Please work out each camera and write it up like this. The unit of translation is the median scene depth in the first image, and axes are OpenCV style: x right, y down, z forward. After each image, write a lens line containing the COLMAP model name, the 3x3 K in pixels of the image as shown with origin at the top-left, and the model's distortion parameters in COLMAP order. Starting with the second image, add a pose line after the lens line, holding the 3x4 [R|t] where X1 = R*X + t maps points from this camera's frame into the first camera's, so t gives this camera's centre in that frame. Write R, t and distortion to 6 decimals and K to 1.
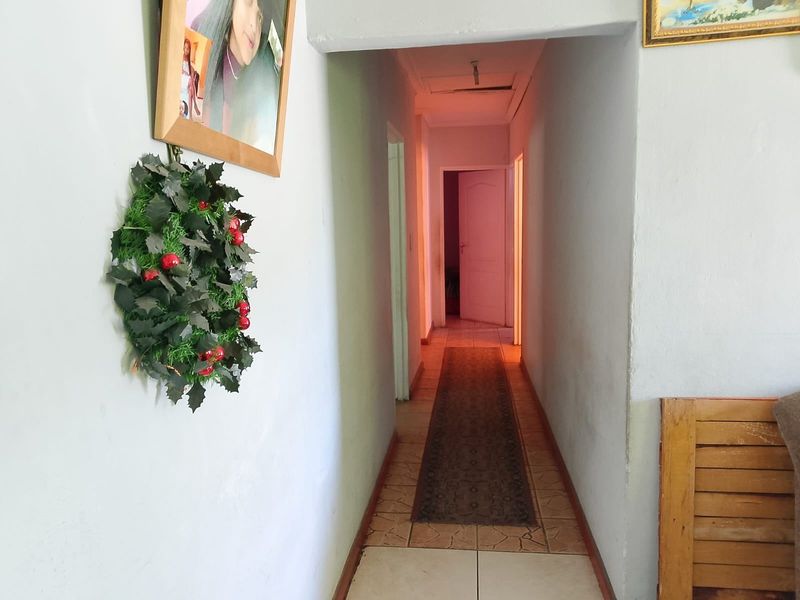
lens RADIAL K [[598.5, 0, 401.3], [0, 598.5, 292.6], [0, 0, 1]] dist [0.059573, -0.064457]
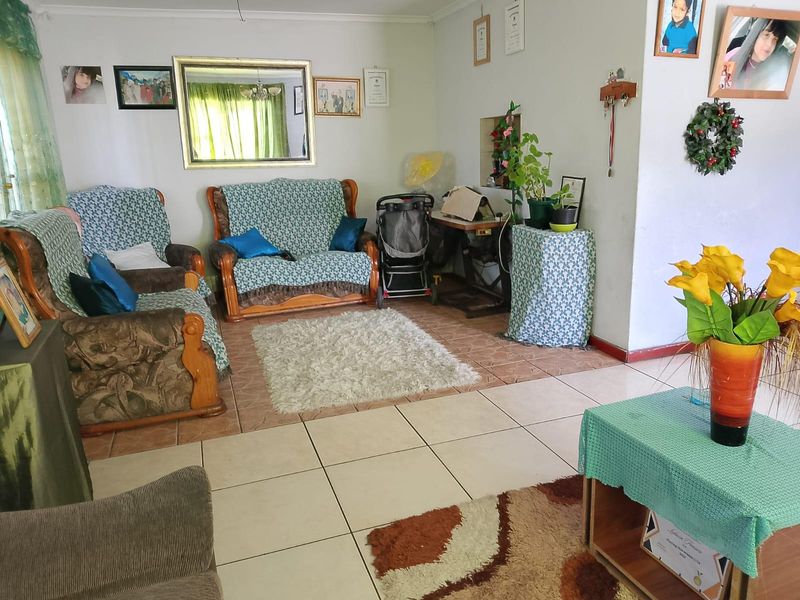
lens RADIAL K [[598.5, 0, 404.5], [0, 598.5, 297.8], [0, 0, 1]] dist [0.059573, -0.064457]
pose [[0.447850, 0.237857, -0.861890, 2.271177], [-0.089843, 0.971058, 0.221300, 0.280700], [0.889584, -0.021674, 0.456258, -2.382008]]
